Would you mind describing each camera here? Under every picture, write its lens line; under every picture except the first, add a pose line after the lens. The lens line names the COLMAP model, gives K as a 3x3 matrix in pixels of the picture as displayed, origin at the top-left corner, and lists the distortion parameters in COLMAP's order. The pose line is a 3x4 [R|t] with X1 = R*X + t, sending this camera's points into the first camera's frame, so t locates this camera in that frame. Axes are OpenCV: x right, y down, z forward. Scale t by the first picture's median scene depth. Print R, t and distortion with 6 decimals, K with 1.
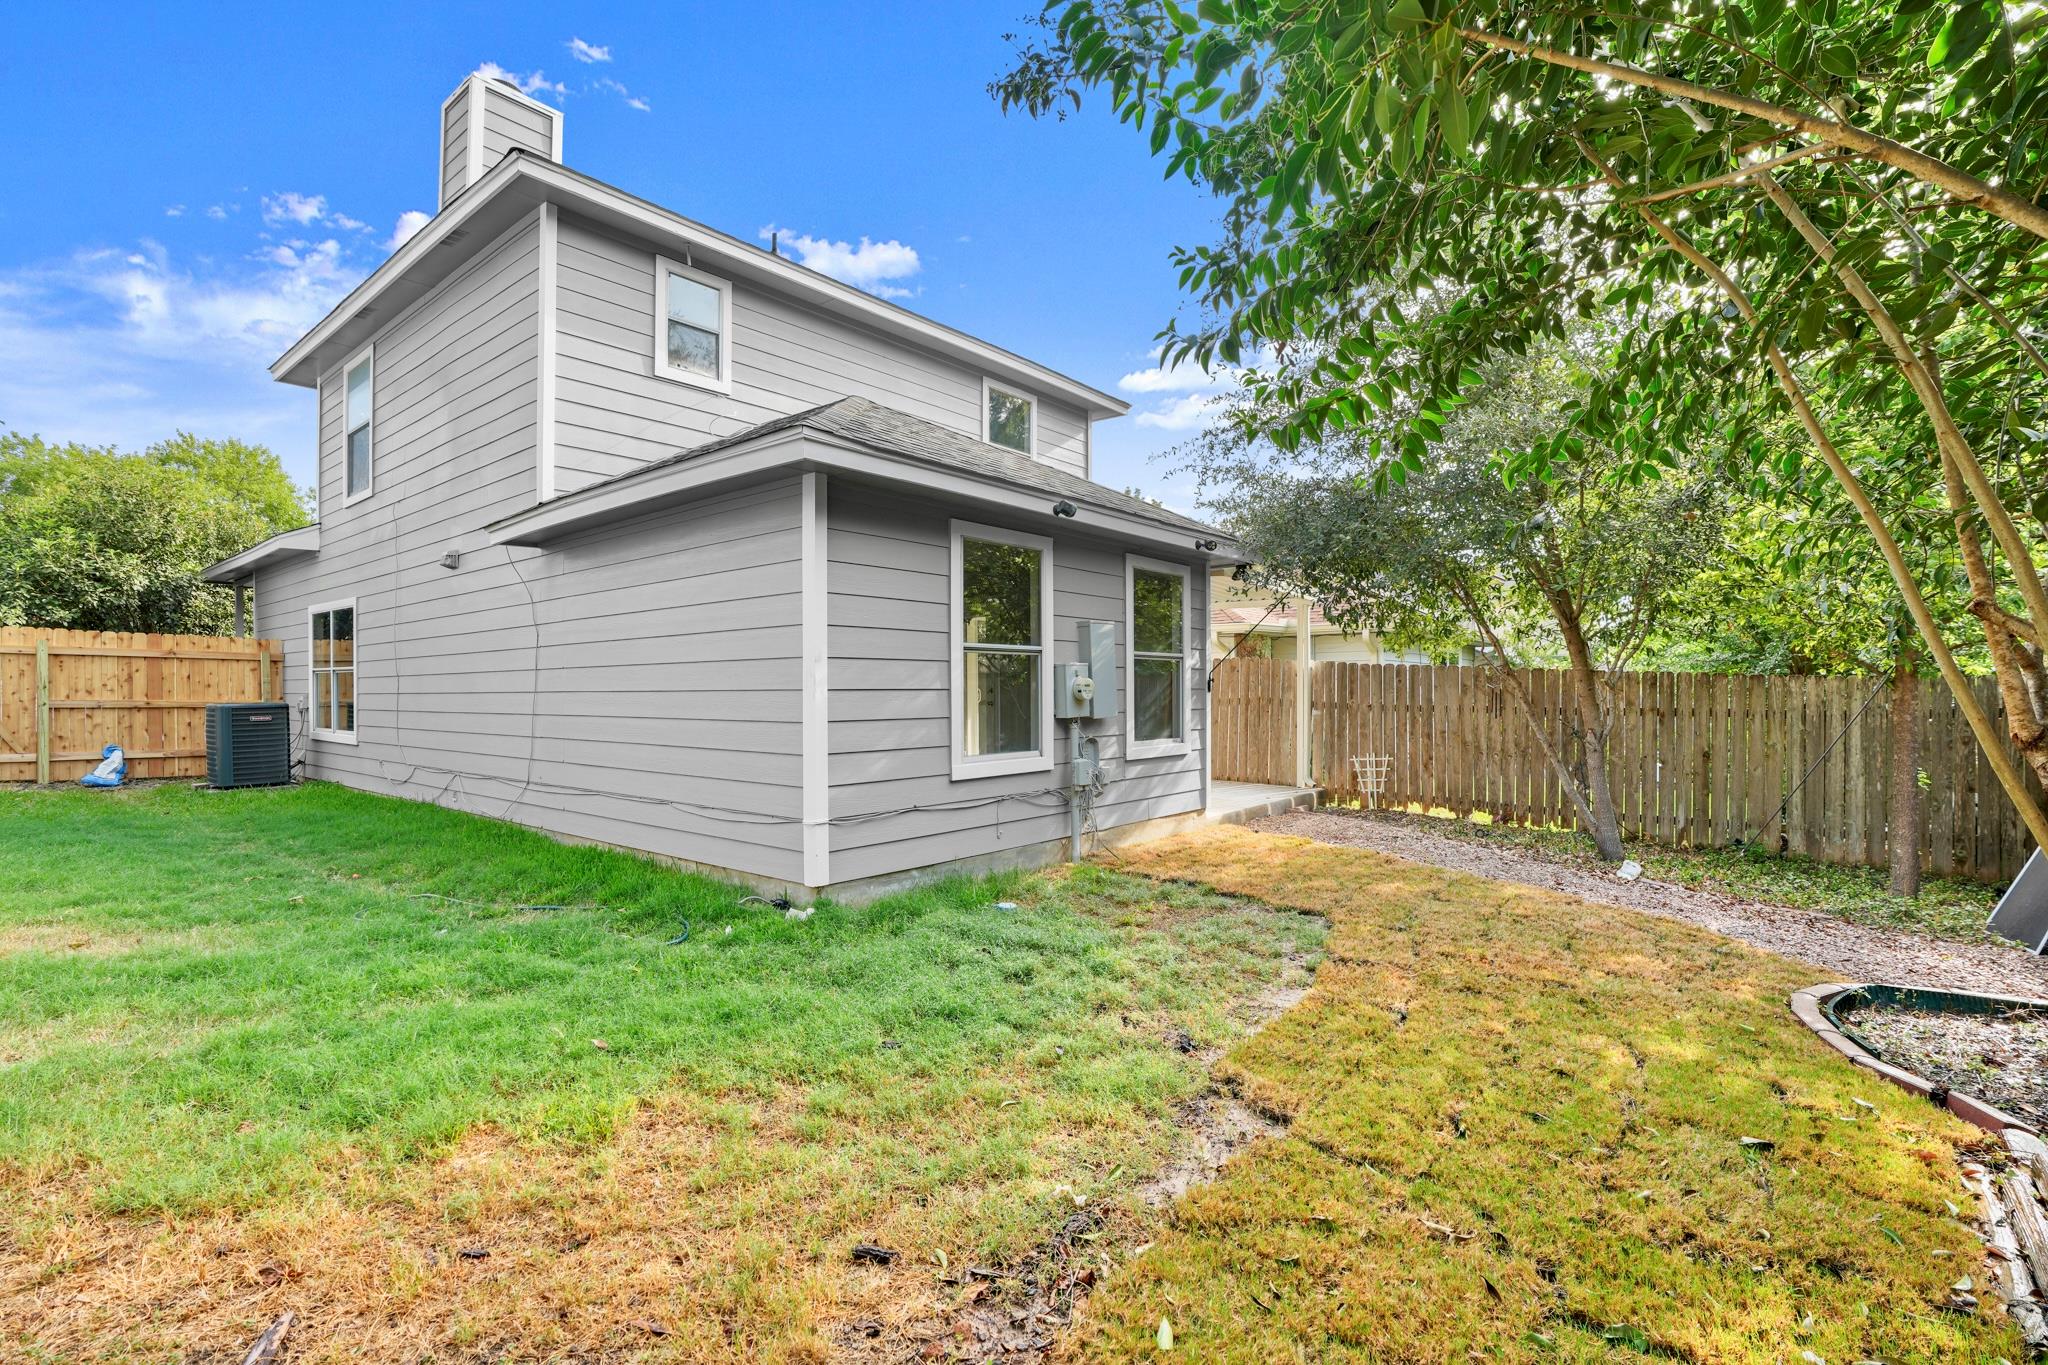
lens RADIAL K [[938.6, 0, 1021.0], [0, 938.6, 685.7], [0, 0, 1]] dist [-0.005141, 0.000449]
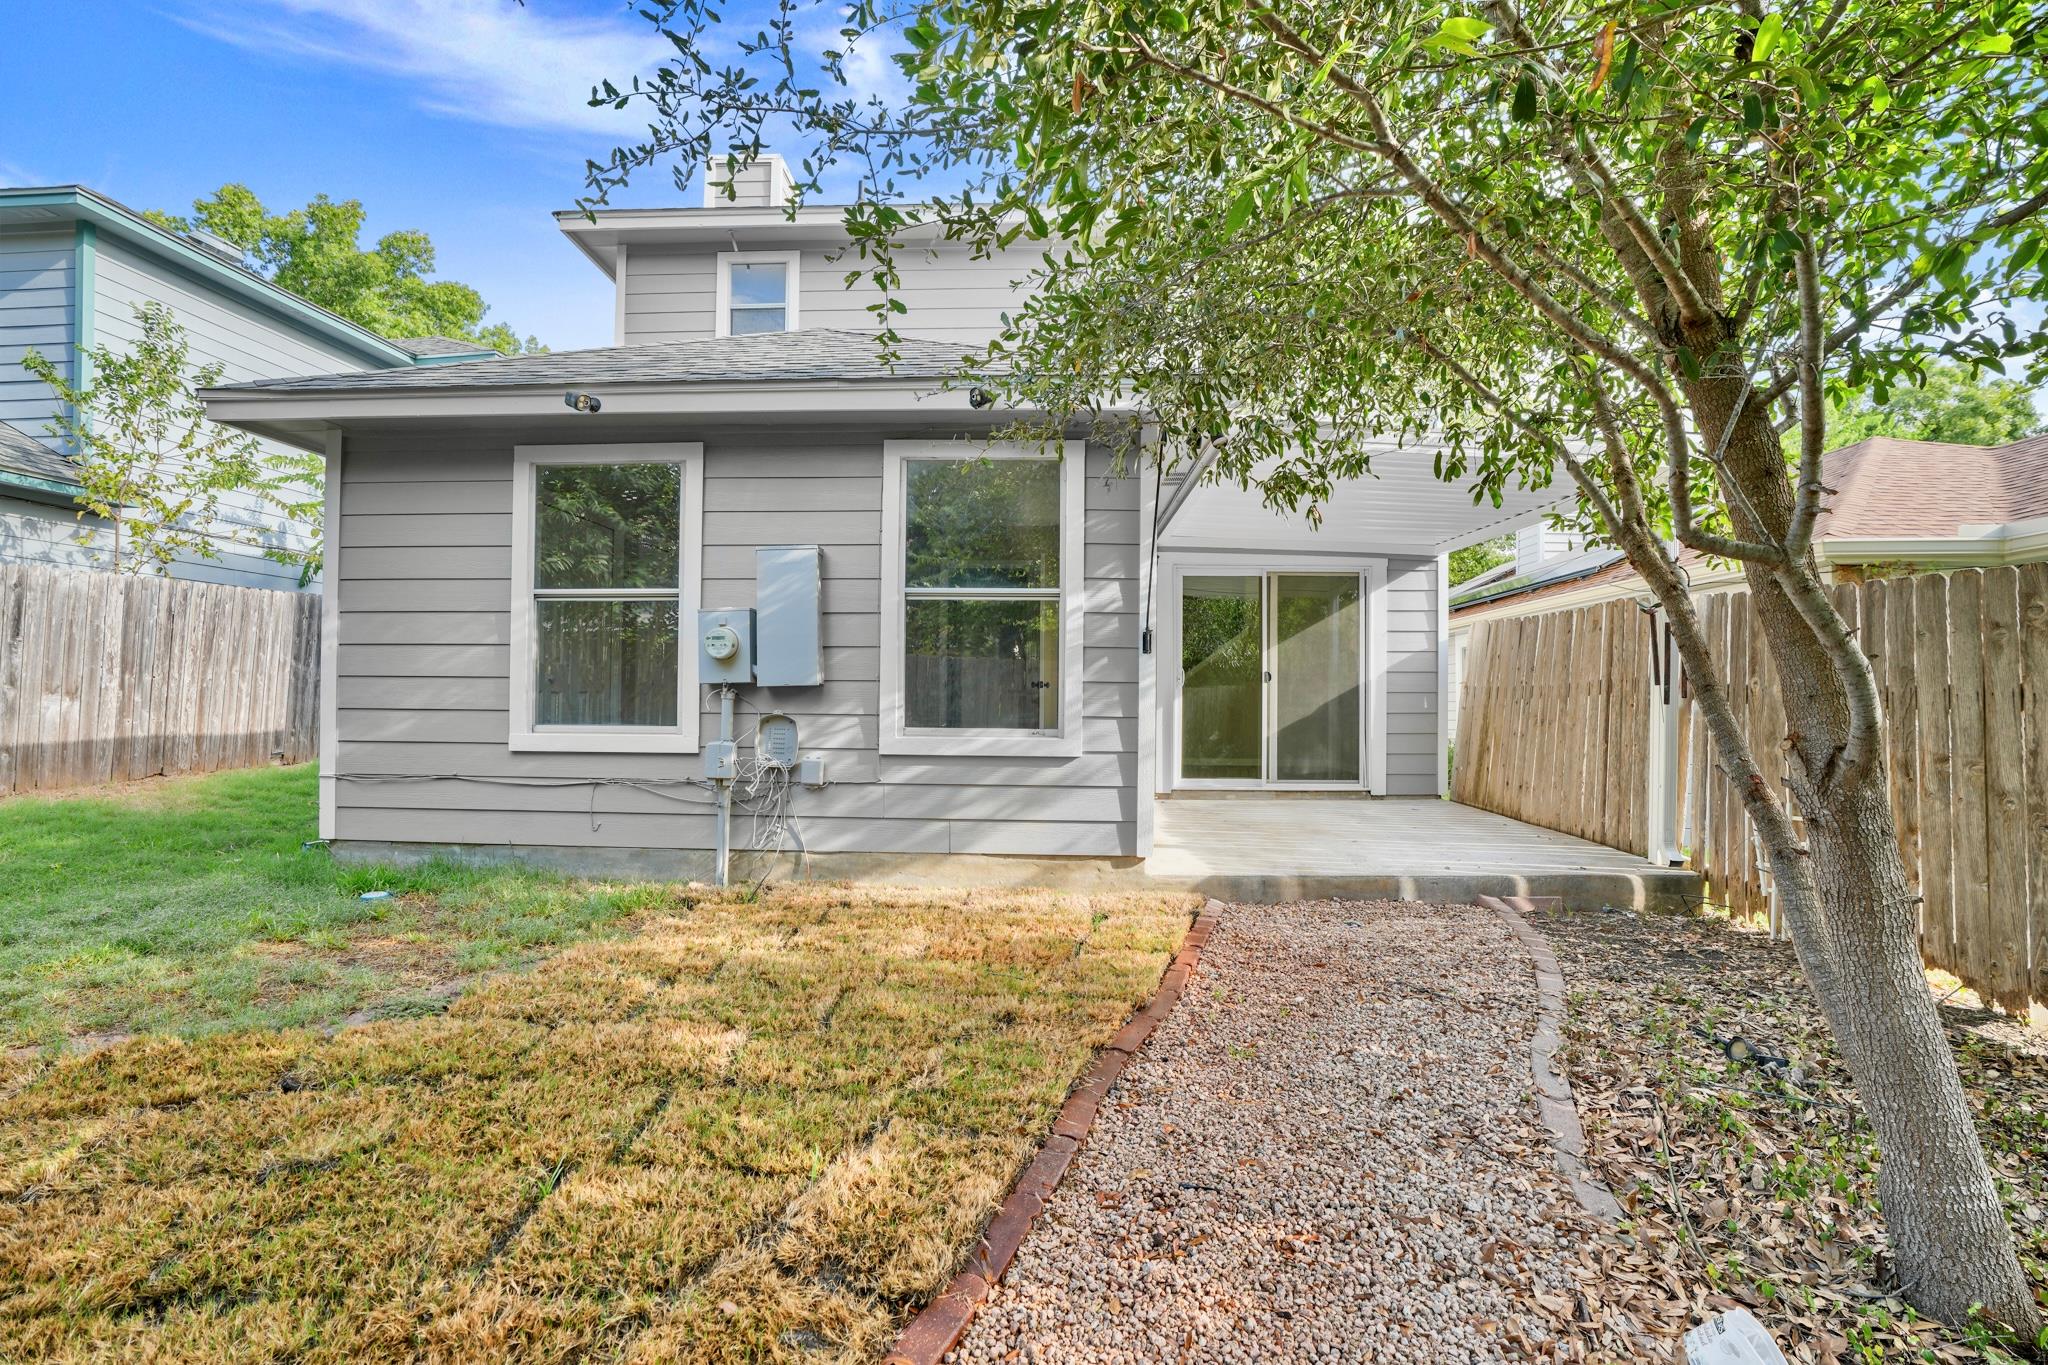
lens RADIAL K [[938.6, 0, 1023.7], [0, 938.6, 684.4], [0, 0, 1]] dist [-0.005141, 0.000449]
pose [[0.587995, -0.004712, -0.808851, 0.707703], [-0.007585, 0.999907, -0.011339, 0.037020], [0.808829, 0.012802, 0.587904, 0.694310]]
